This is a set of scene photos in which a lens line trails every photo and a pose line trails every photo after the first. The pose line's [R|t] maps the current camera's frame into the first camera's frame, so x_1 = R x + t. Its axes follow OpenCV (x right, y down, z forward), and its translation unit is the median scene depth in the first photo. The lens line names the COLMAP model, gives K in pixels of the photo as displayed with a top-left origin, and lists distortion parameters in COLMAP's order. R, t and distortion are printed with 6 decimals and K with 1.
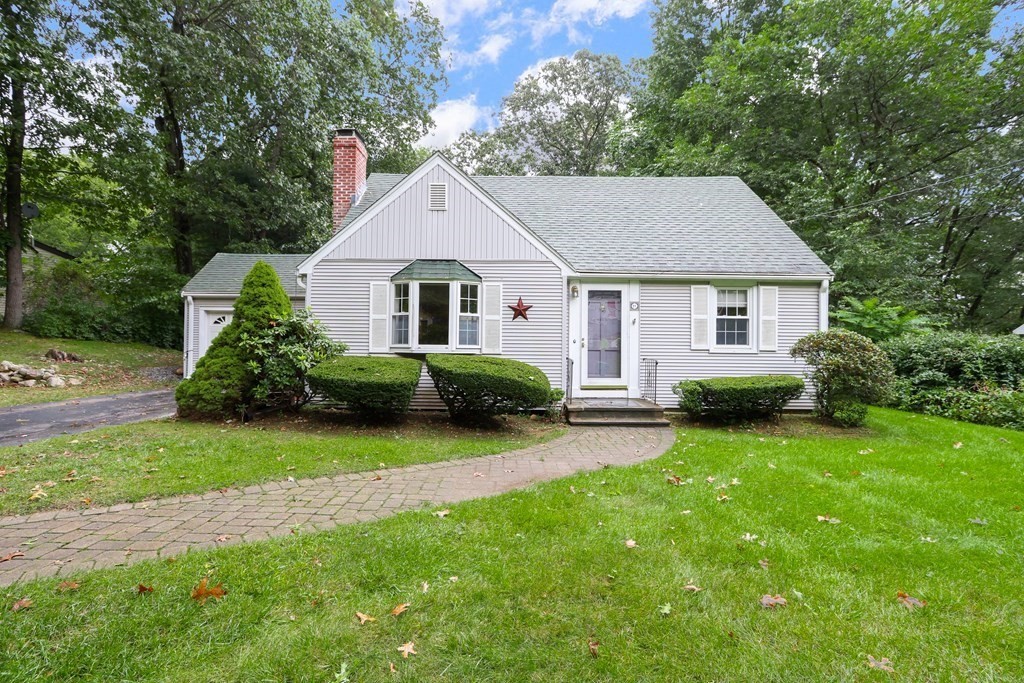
lens RADIAL K [[481.7, 0, 510.1], [0, 481.7, 346.5], [0, 0, 1]] dist [-0.018468, 0.003656]
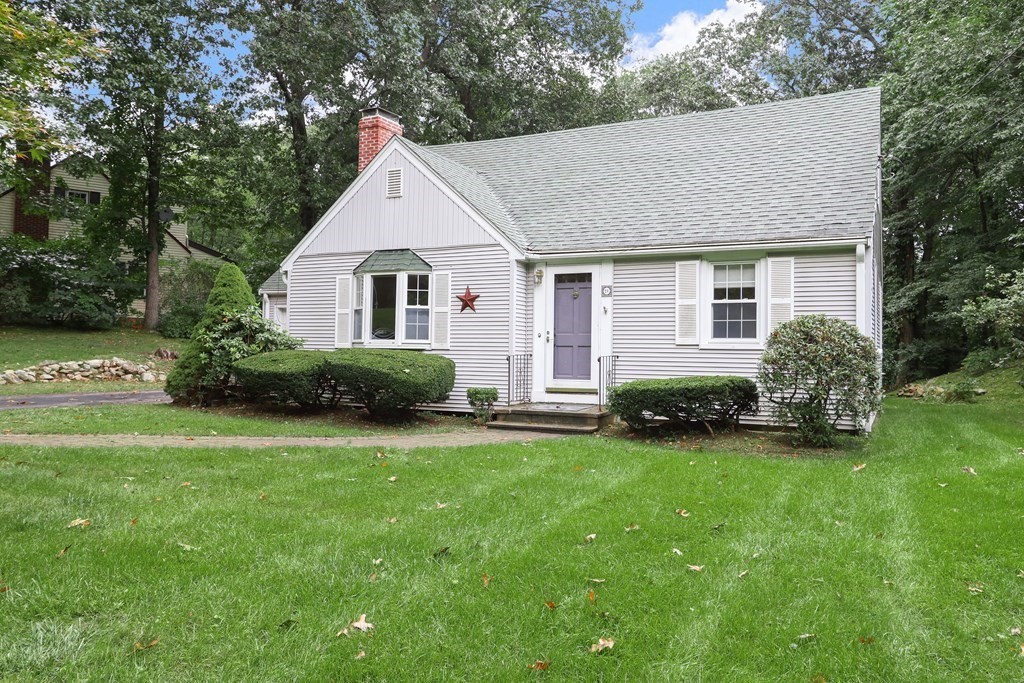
lens RADIAL K [[750.0, 0, 514.2], [0, 750.0, 339.8], [0, 0, 1]] dist [0.001513, -0.000954]
pose [[0.894177, -0.005179, -0.447683, 0.716280], [-0.003681, 0.999814, -0.018919, 0.023549], [0.447698, 0.018565, 0.893992, -0.206408]]
